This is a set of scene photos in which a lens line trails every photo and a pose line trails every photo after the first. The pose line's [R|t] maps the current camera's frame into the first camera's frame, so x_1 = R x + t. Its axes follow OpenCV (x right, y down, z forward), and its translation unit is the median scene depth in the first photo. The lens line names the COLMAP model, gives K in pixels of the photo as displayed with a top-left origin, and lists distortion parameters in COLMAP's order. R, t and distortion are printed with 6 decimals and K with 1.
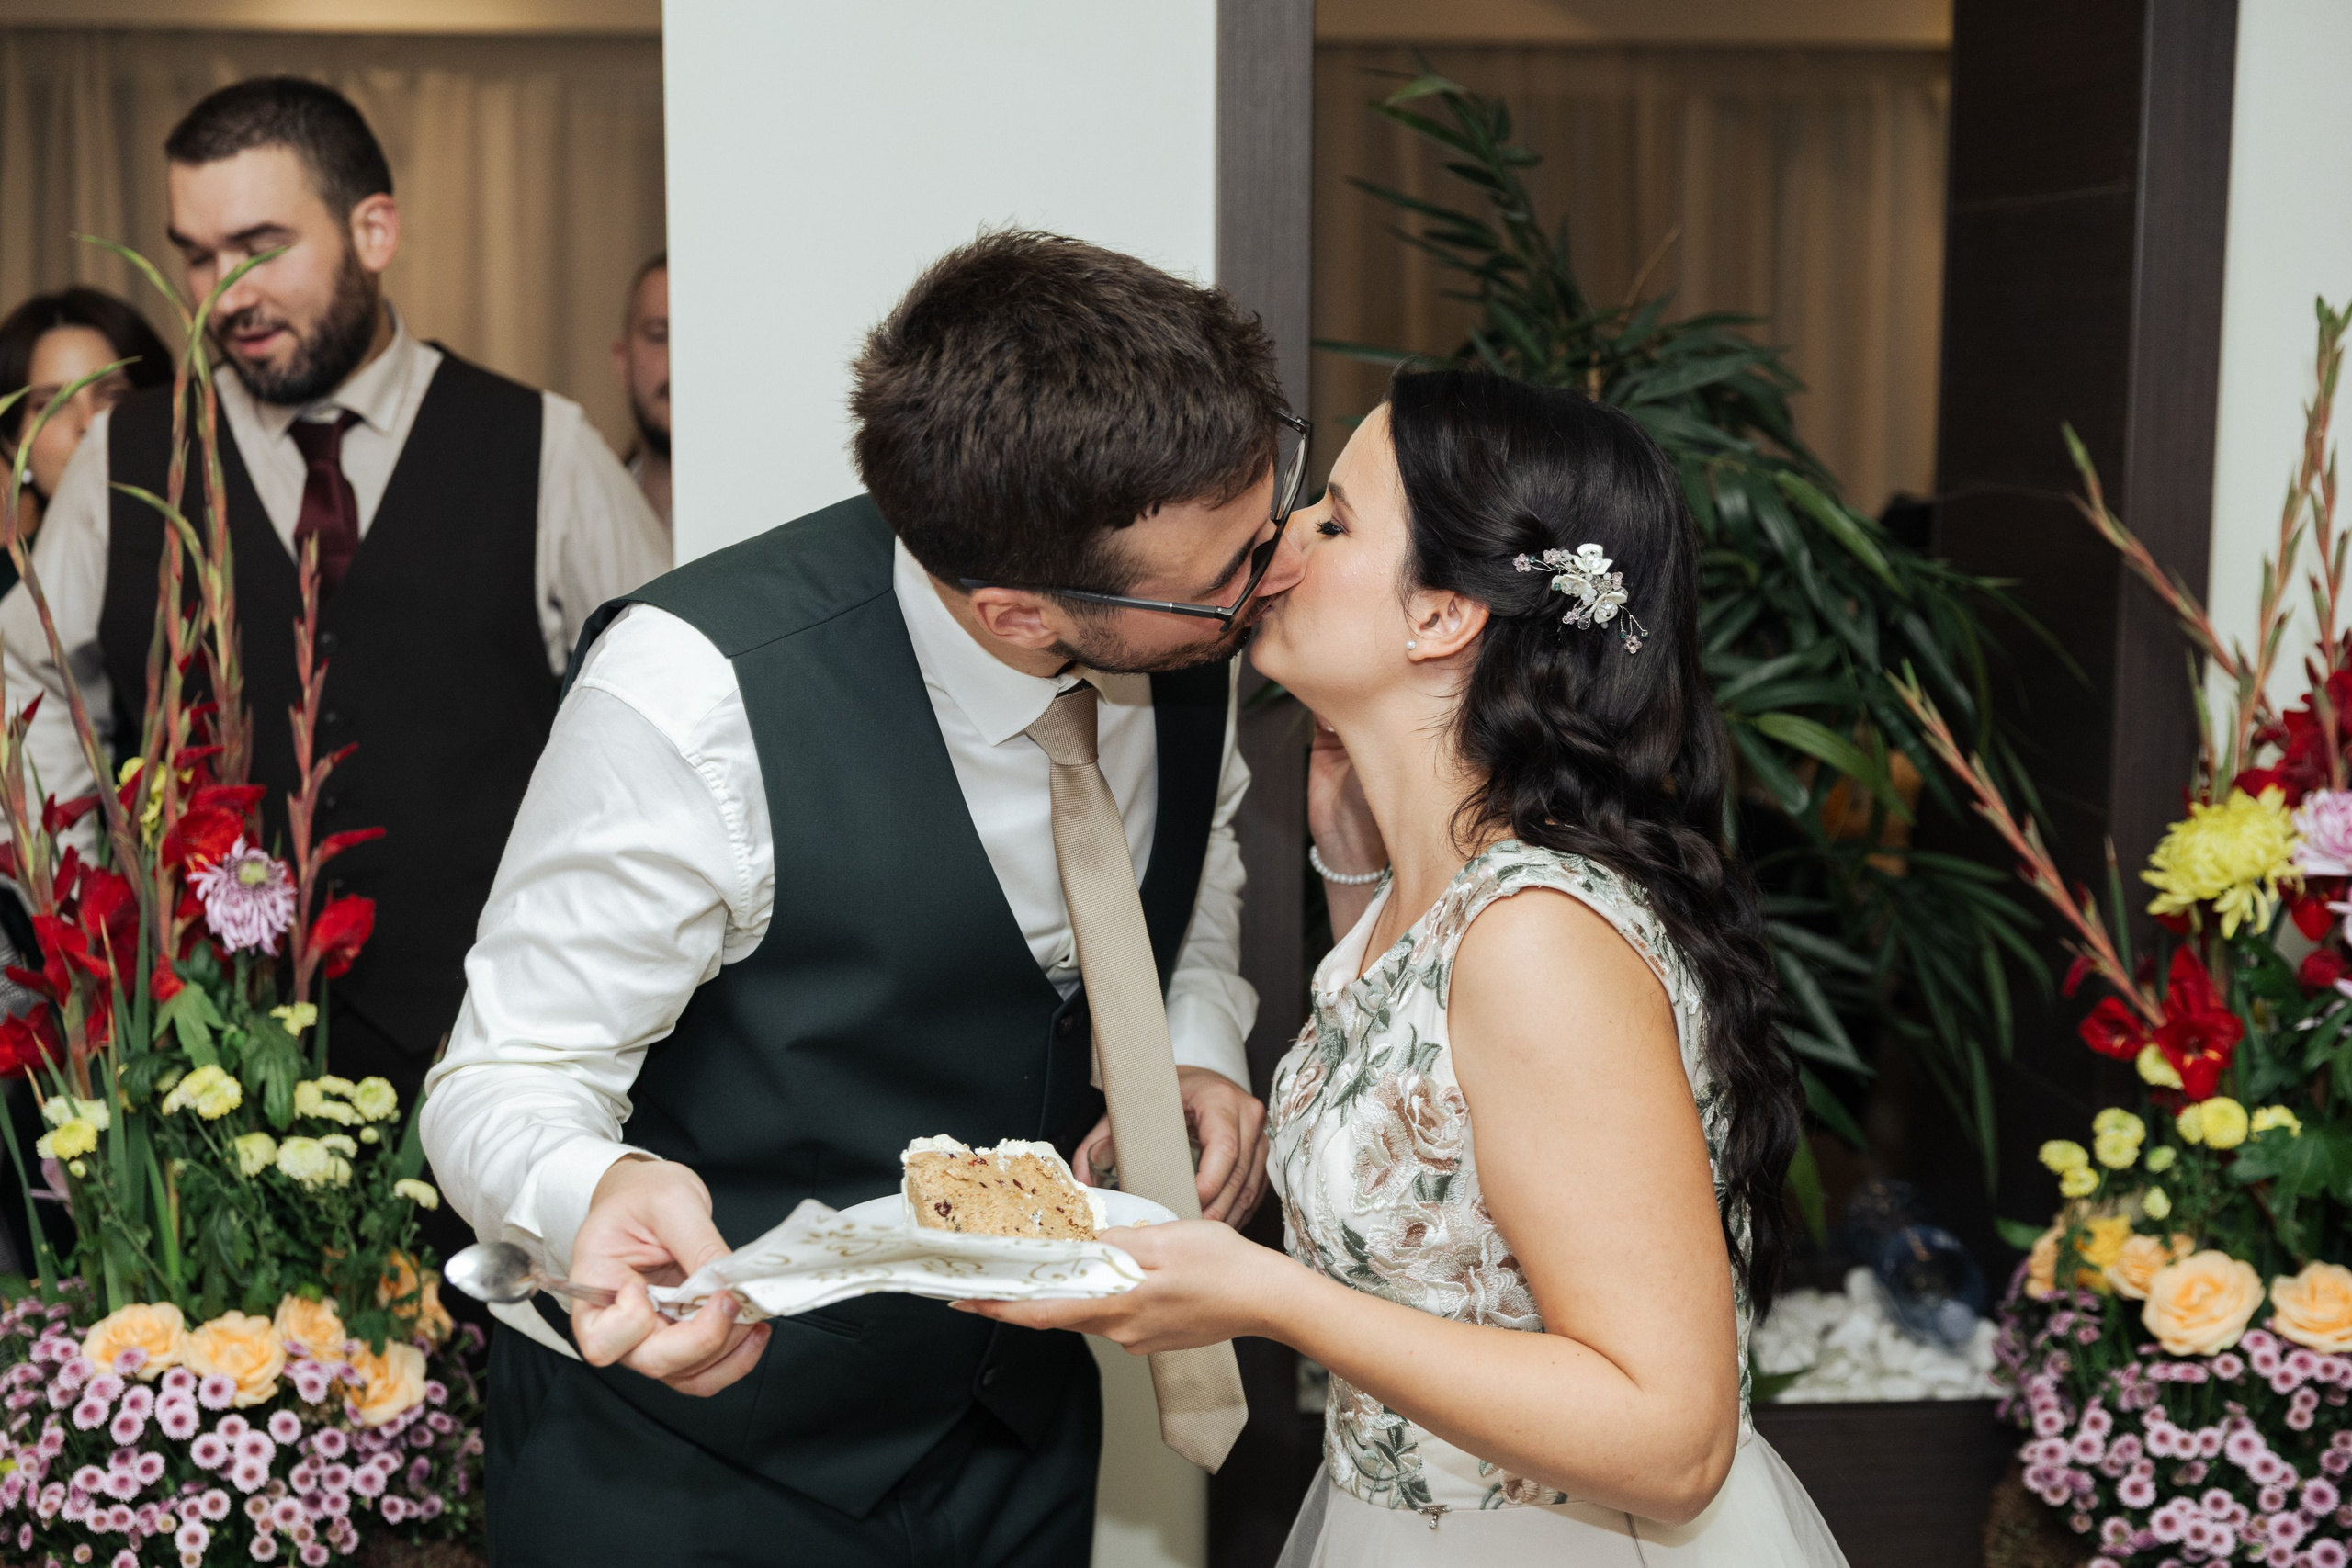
lens RADIAL K [[3112.6, 0, 1176.0], [0, 3112.6, 784.0], [0, 0, 1]] dist [-0.007785, 0.047716]
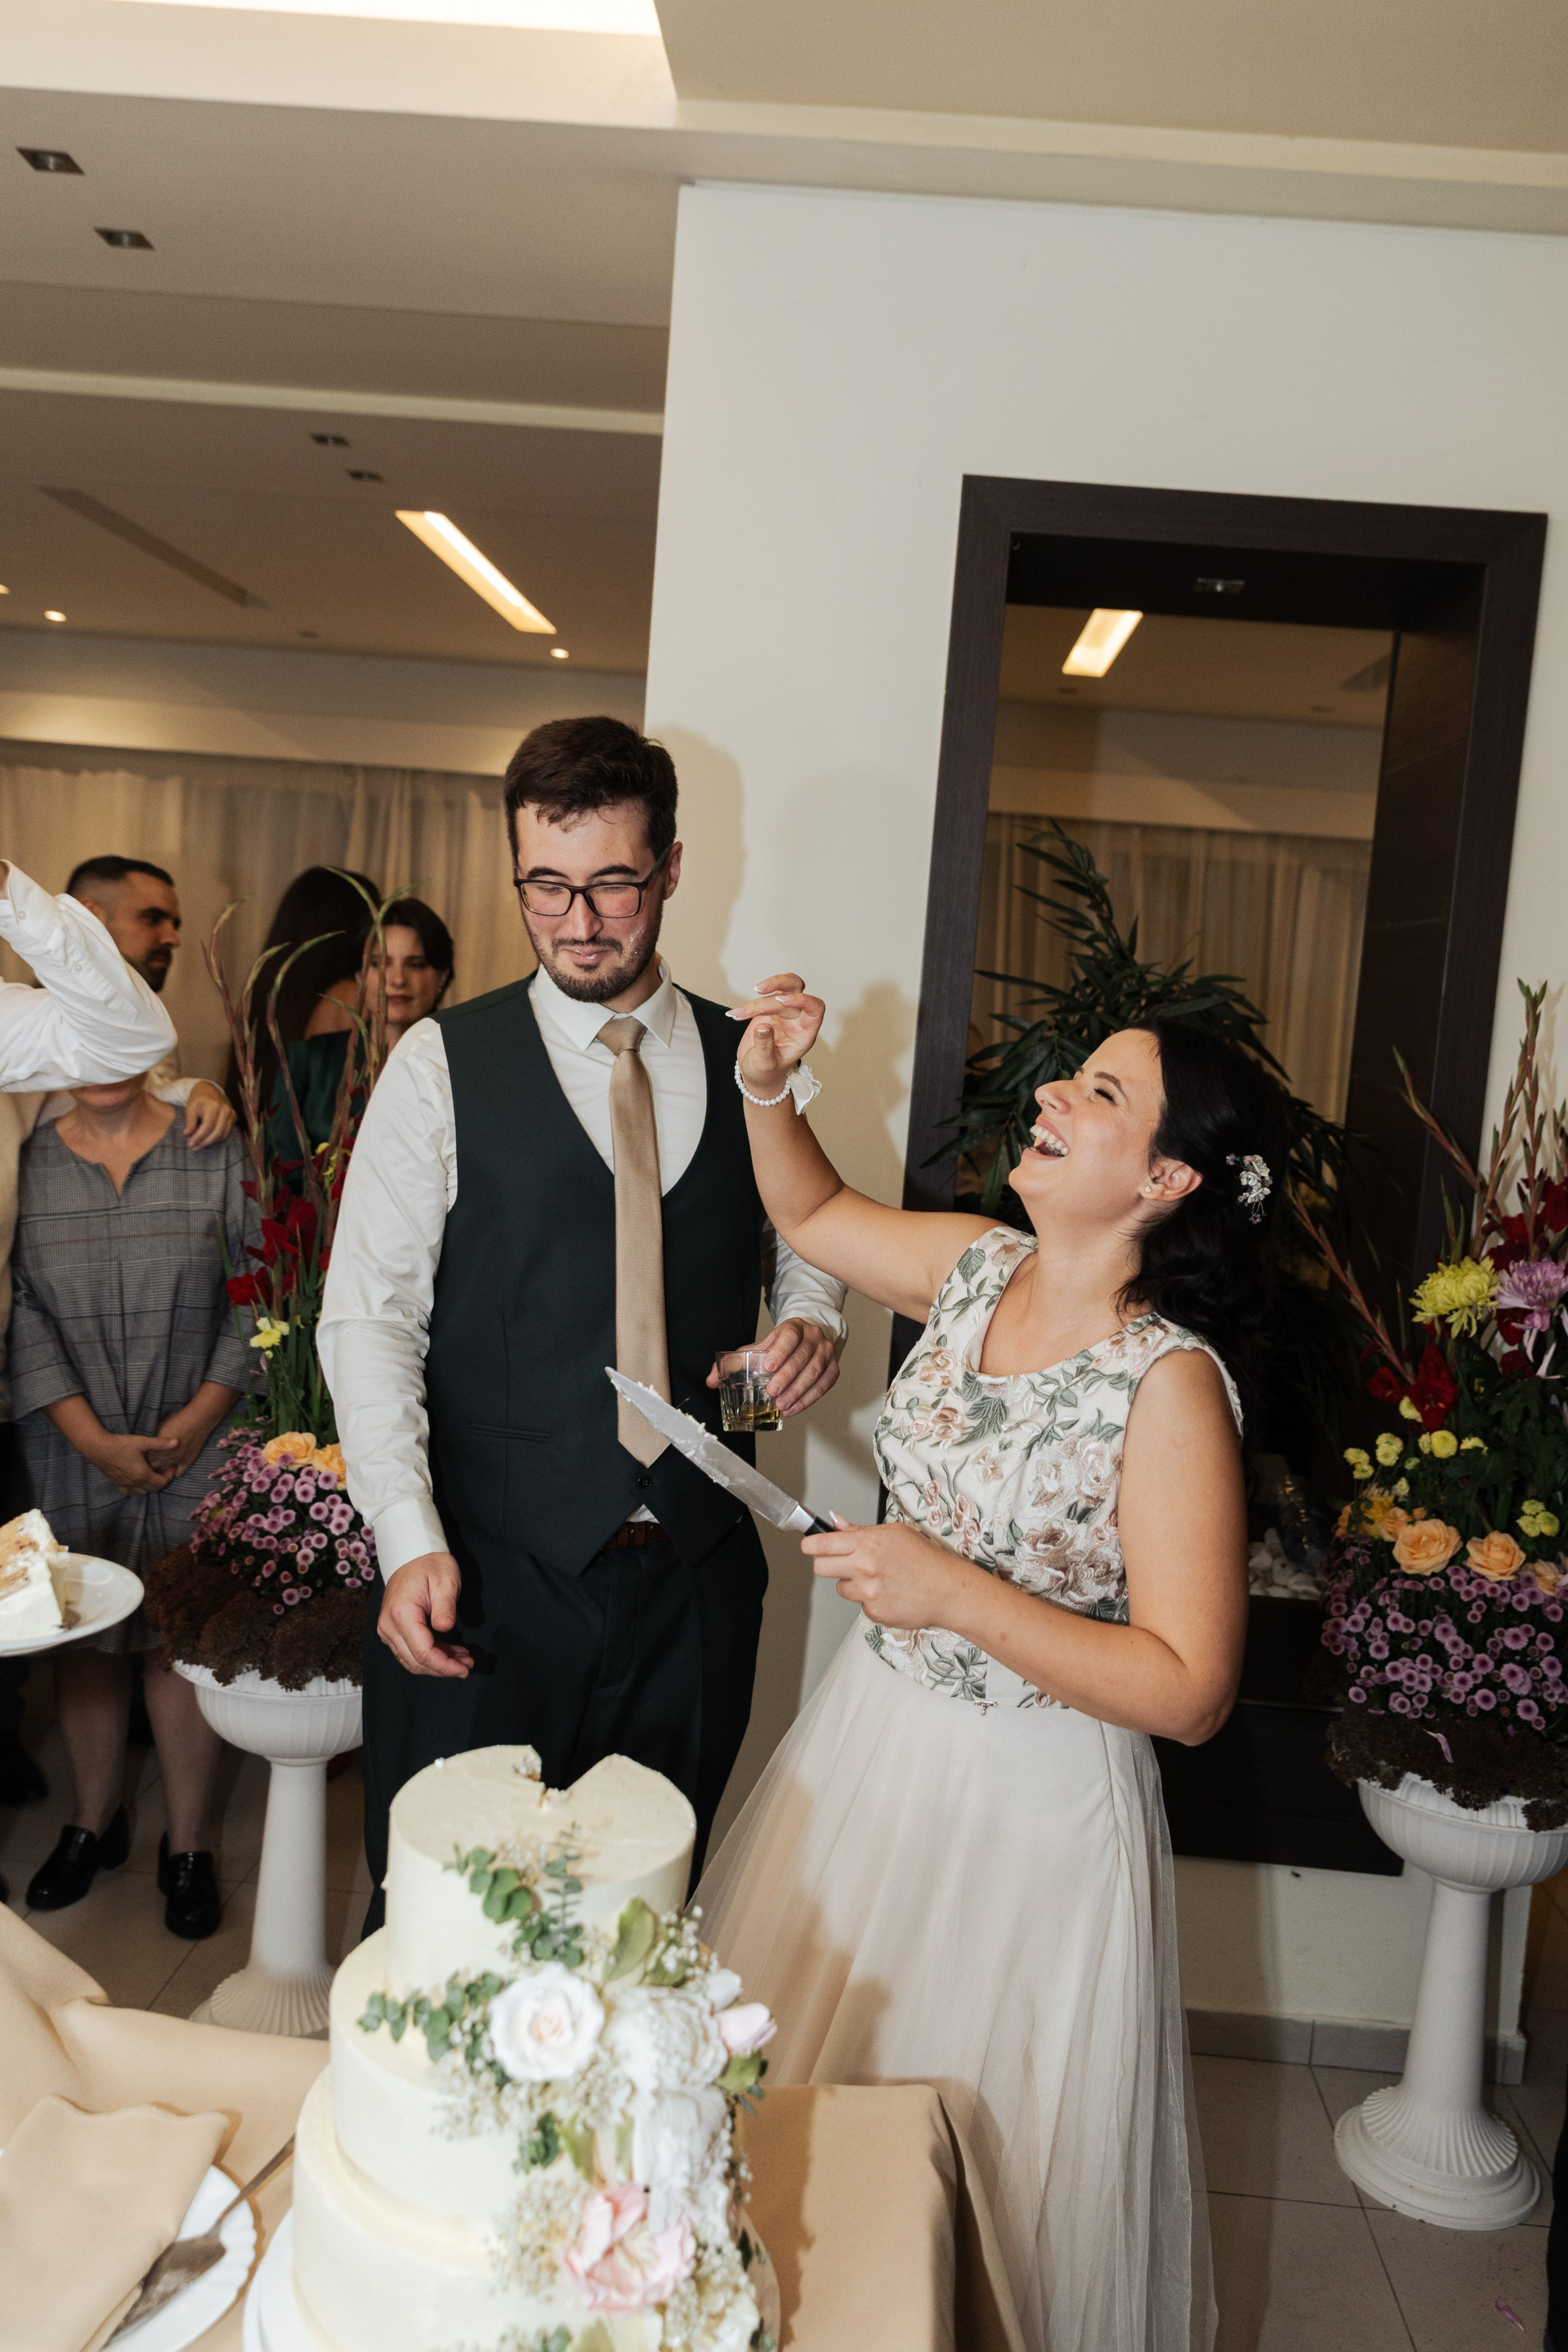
lens RADIAL K [[1851.0, 0, 828.0], [0, 1851.0, 1138.0], [0, 0, 1]] dist [0.017953, -0.009194]
pose [[0.990752, 0.080727, -0.109055, 0.092852], [-0.087313, 0.994548, -0.057020, 0.027402], [0.103858, 0.066014, 0.992399, -0.085869]]
